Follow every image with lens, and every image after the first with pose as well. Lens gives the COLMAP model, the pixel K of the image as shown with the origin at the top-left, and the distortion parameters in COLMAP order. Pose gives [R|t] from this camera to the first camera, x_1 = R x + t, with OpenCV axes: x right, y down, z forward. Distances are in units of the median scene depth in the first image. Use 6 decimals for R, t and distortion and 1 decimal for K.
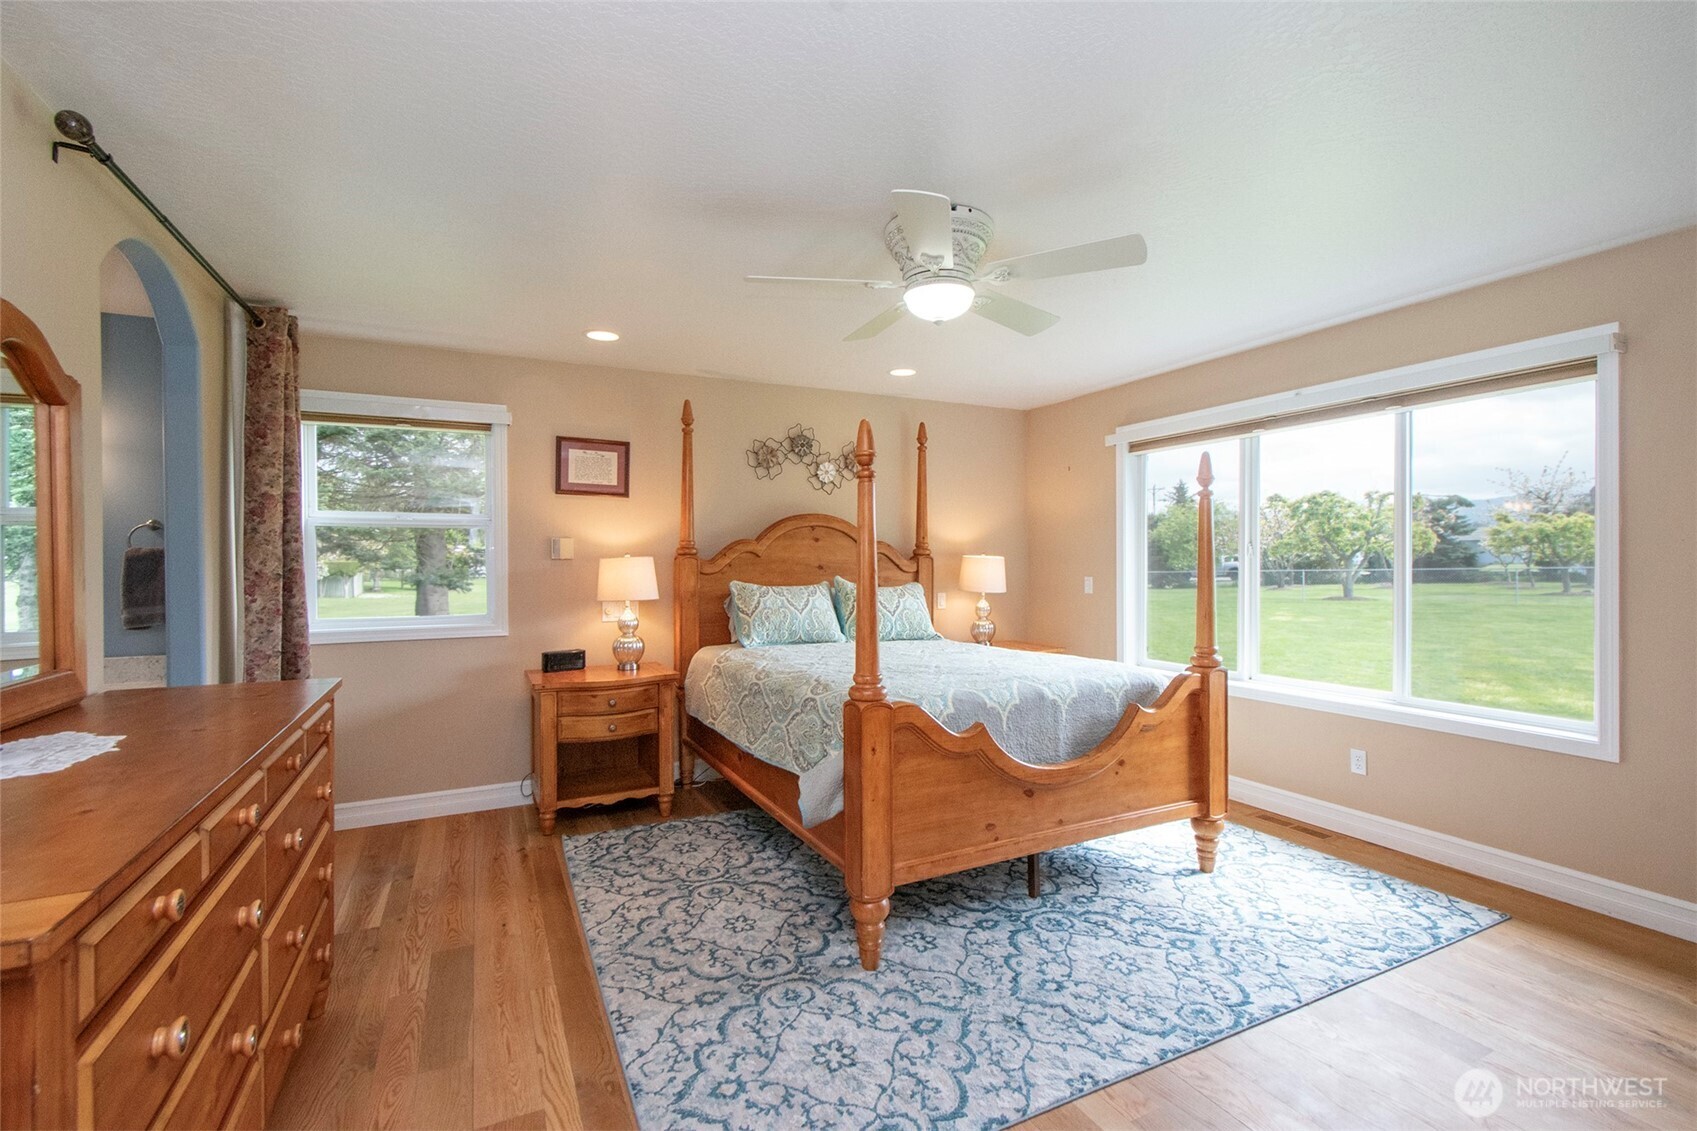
lens RADIAL K [[765.7, 0, 830.9], [0, 765.7, 566.4], [0, 0, 1]] dist [0.003238, -0.002775]
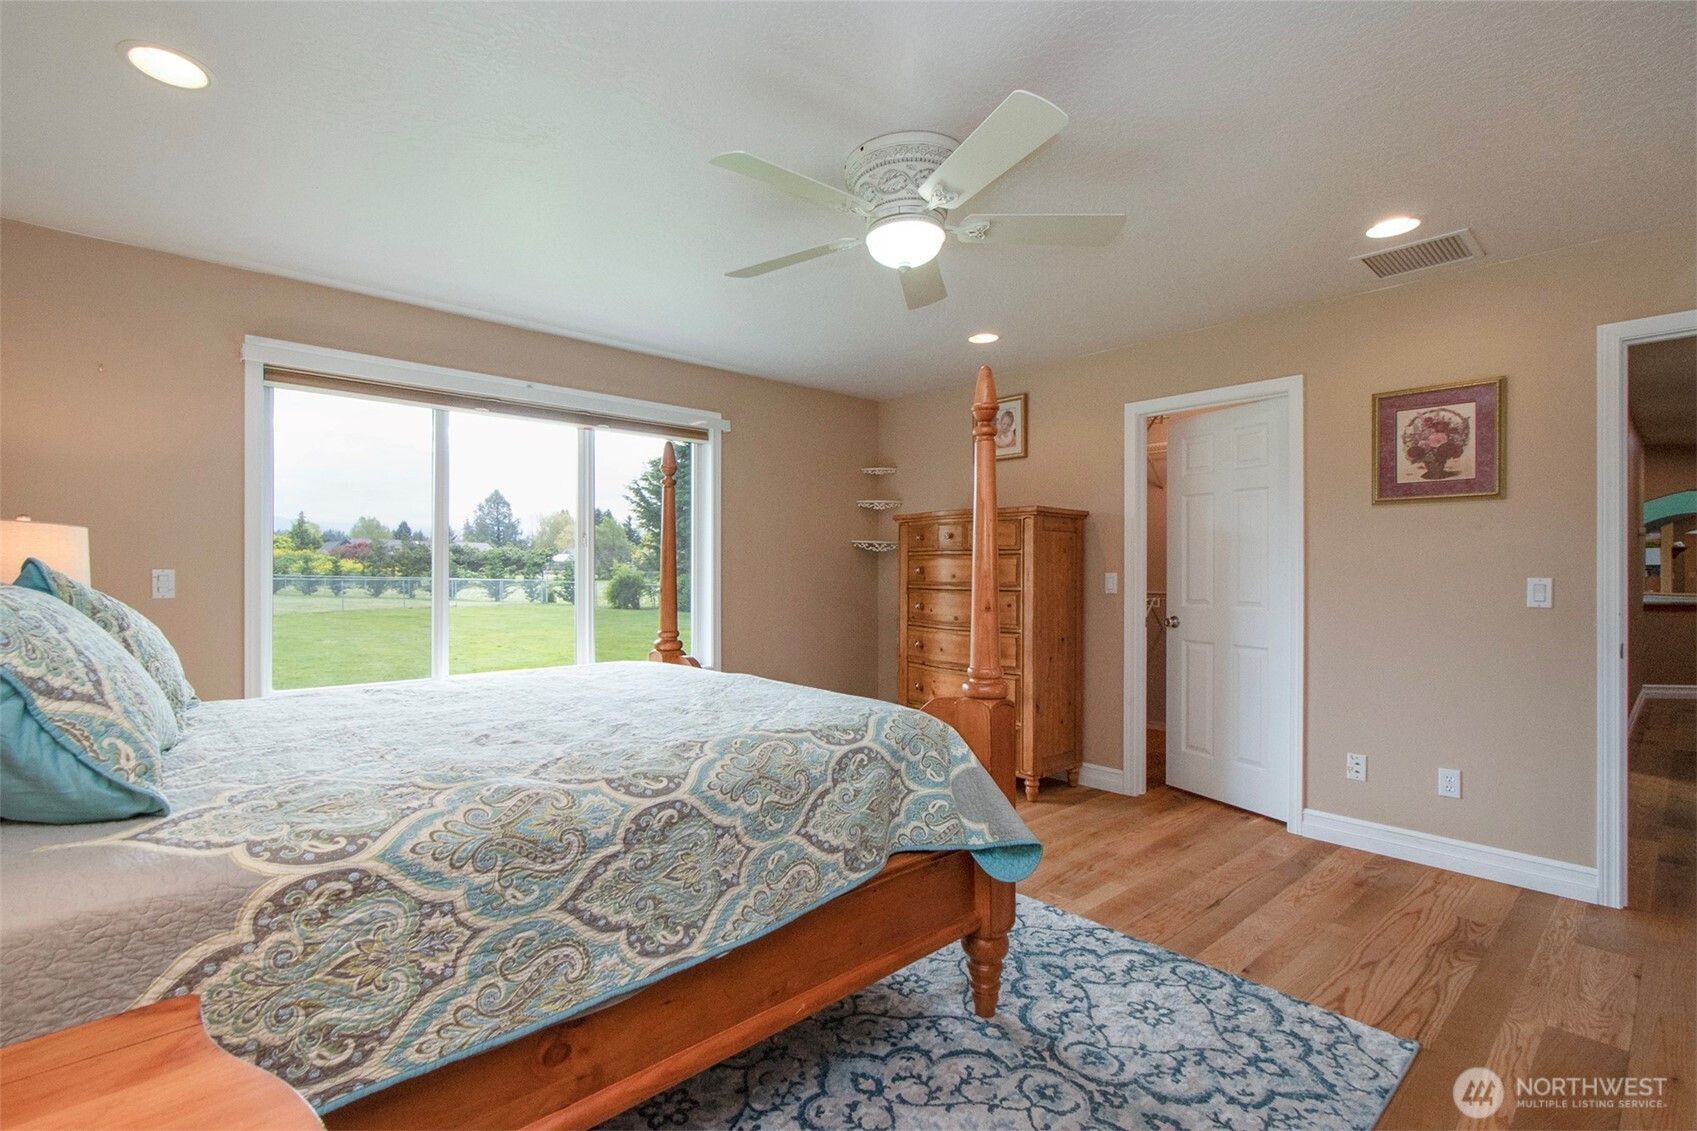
lens RADIAL K [[770.4, 0, 807.2], [0, 770.4, 567.6], [0, 0, 1]] dist [-0.001839, -0.000907]
pose [[-0.272590, 0.007784, 0.962099, -0.696730], [0.002241, 0.999970, -0.007455, 0.035107], [-0.962128, 0.000124, -0.272599, 1.381856]]
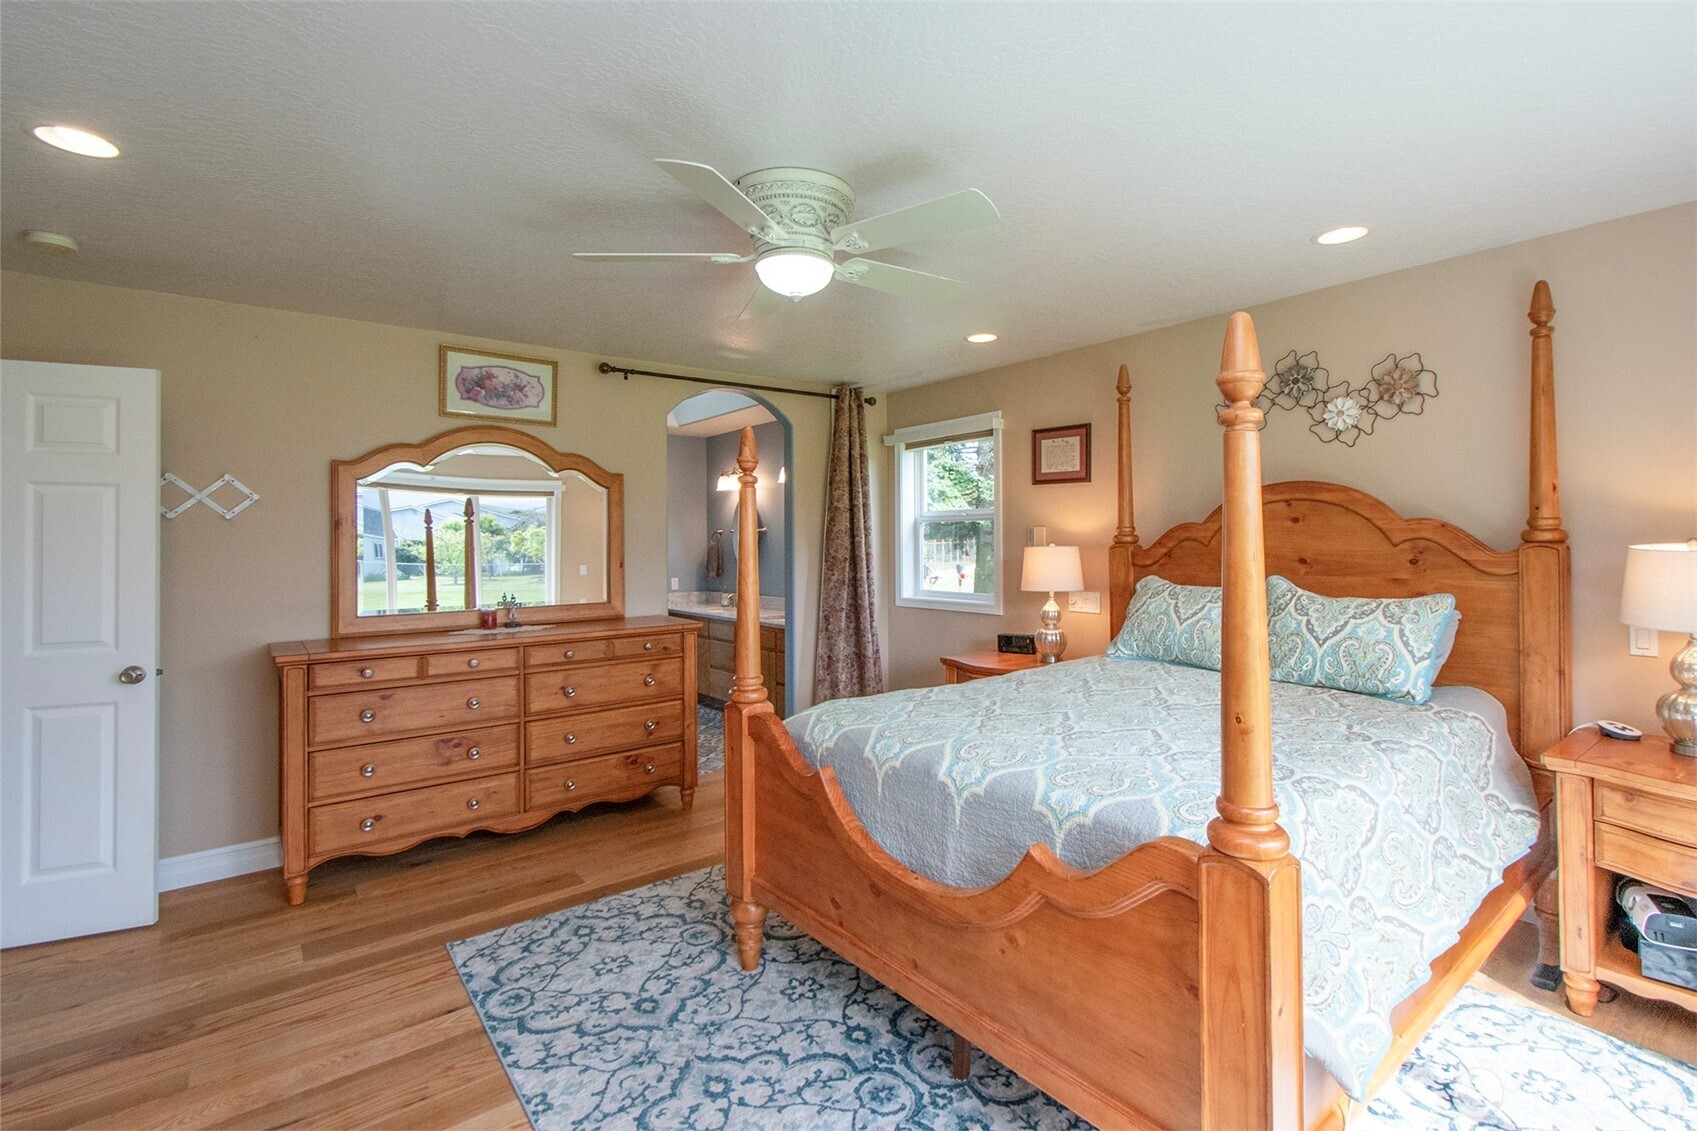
lens RADIAL K [[778.5, 0, 853.4], [0, 778.5, 536.9], [0, 0, 1]] dist [0.010944, -0.000110]
pose [[0.205920, -0.000721, -0.978569, 1.058009], [0.005498, 0.999985, 0.000420, -0.042916], [0.978553, -0.005466, 0.205921, 0.899315]]
